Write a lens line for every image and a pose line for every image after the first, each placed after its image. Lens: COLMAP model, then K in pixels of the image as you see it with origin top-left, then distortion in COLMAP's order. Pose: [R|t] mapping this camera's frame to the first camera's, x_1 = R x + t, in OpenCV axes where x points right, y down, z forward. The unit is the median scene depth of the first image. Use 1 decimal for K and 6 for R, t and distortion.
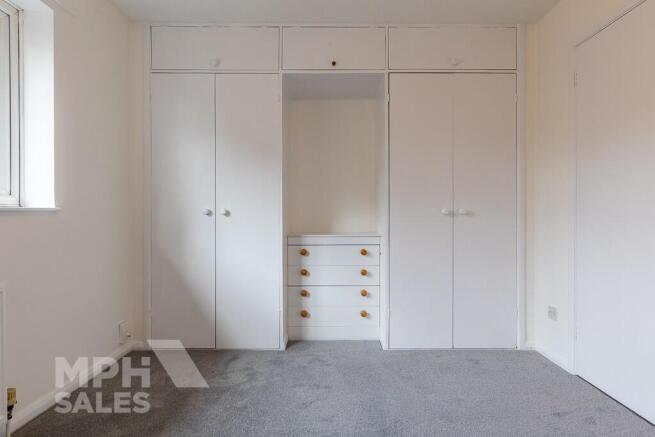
lens RADIAL K [[378.6, 0, 328.3], [0, 378.6, 216.2], [0, 0, 1]] dist [0.002187, -0.002926]
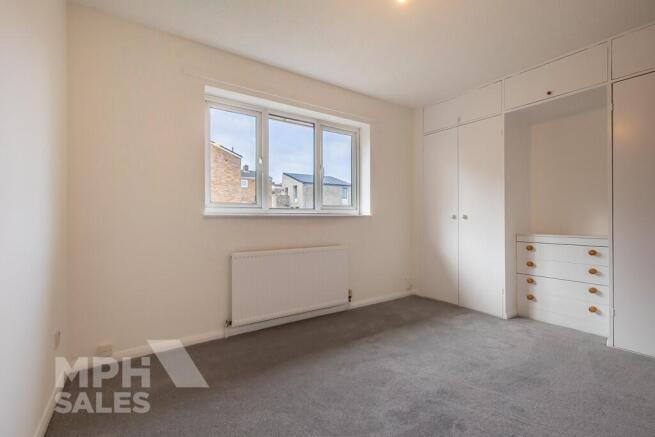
lens RADIAL K [[298.5, 0, 327.3], [0, 298.5, 218.2], [0, 0, 1]] dist [0.001040, -0.000001]
pose [[0.556094, 0.000769, -0.831119, 0.410080], [-0.003696, 0.999992, -0.001548, 0.000314], [0.831111, 0.003933, 0.556092, -0.116037]]
